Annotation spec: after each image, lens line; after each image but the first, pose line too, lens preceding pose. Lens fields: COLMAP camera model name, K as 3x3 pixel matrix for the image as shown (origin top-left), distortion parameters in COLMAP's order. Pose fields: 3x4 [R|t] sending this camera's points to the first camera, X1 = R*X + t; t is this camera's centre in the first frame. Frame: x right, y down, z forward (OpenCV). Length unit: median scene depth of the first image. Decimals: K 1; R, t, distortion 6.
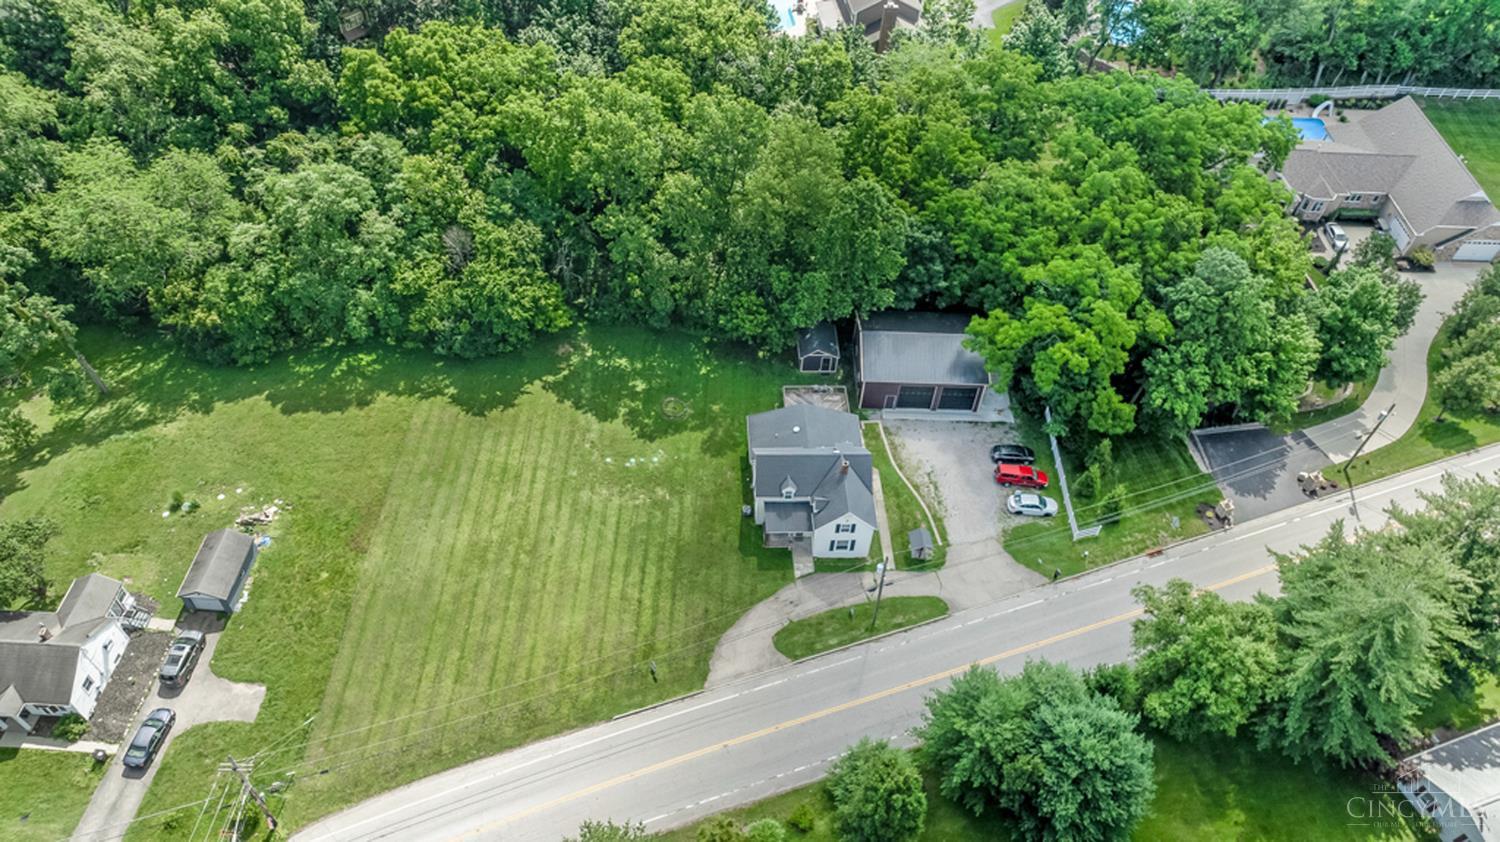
lens RADIAL K [[1042.9, 0, 708.5], [0, 1042.9, 420.9], [0, 0, 1]] dist [0.005889, 0.002525]
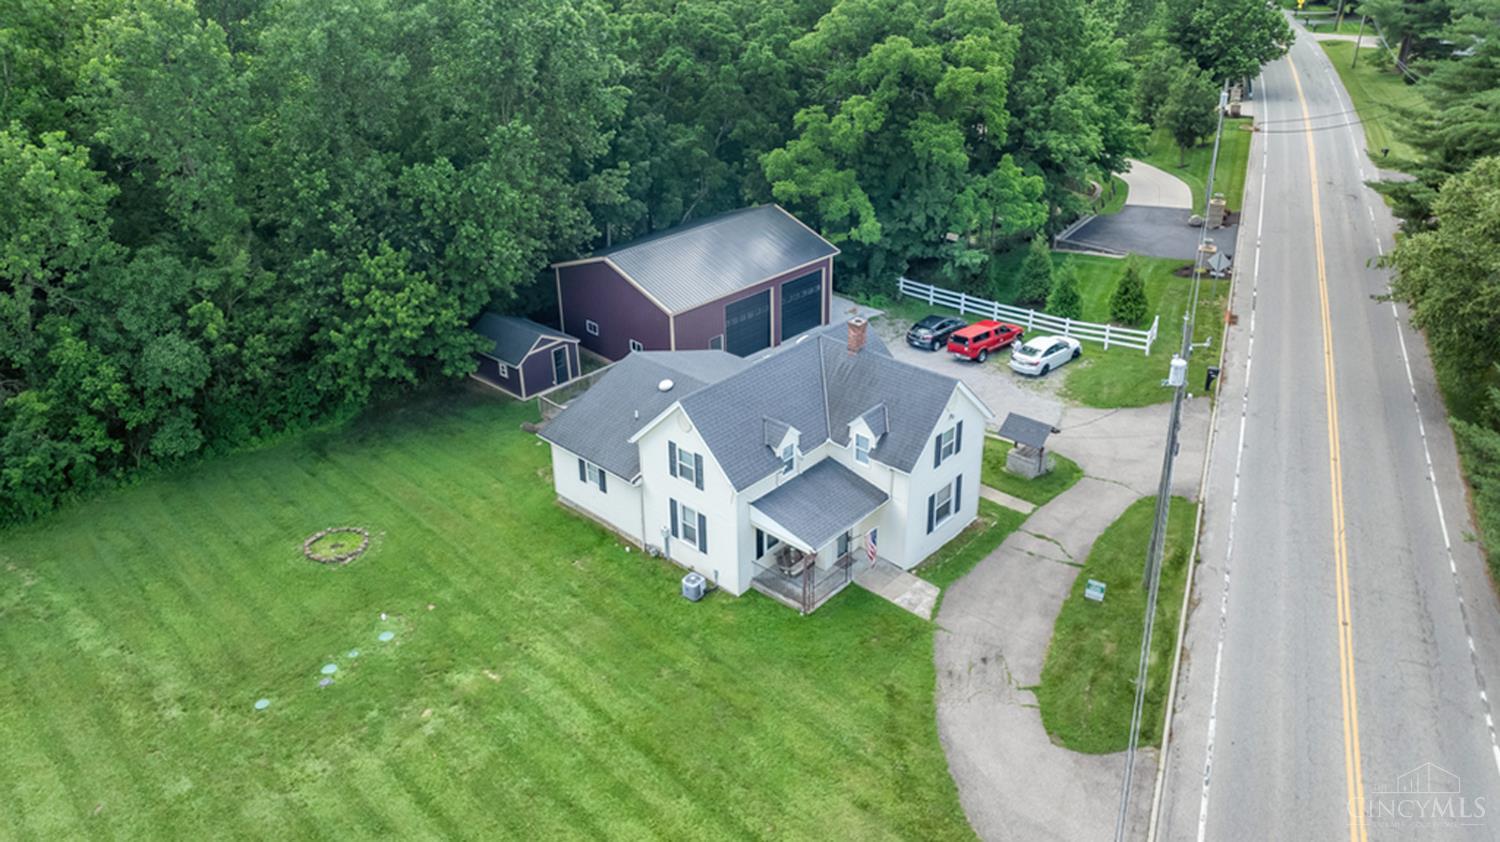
lens RADIAL K [[1042.9, 0, 708.5], [0, 1042.9, 420.9], [0, 0, 1]] dist [0.005889, 0.002525]
pose [[0.714196, -0.364606, 0.597484, -0.177410], [0.557476, 0.812482, -0.170568, 0.109540], [-0.423255, 0.454902, 0.783530, 0.686877]]
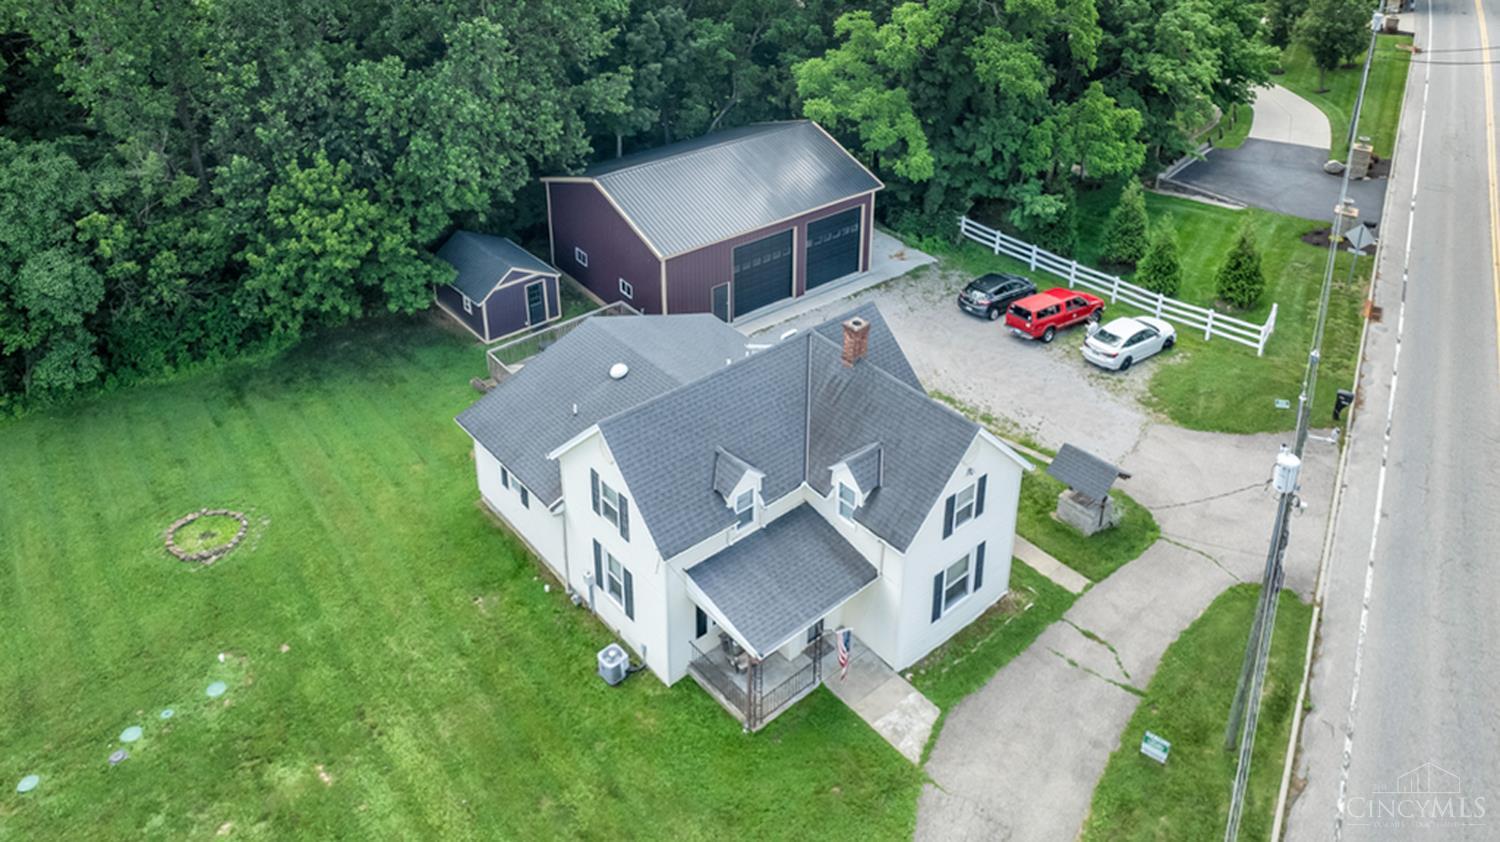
lens RADIAL K [[1117.4, 0, 725.0], [0, 1117.4, 251.8], [0, 0, 1]] dist [-0.001614, -0.000565]
pose [[0.771610, -0.291131, 0.565563, -0.082964], [0.490627, 0.838277, -0.237859, 0.081259], [-0.404850, 0.461015, 0.789659, 0.713242]]
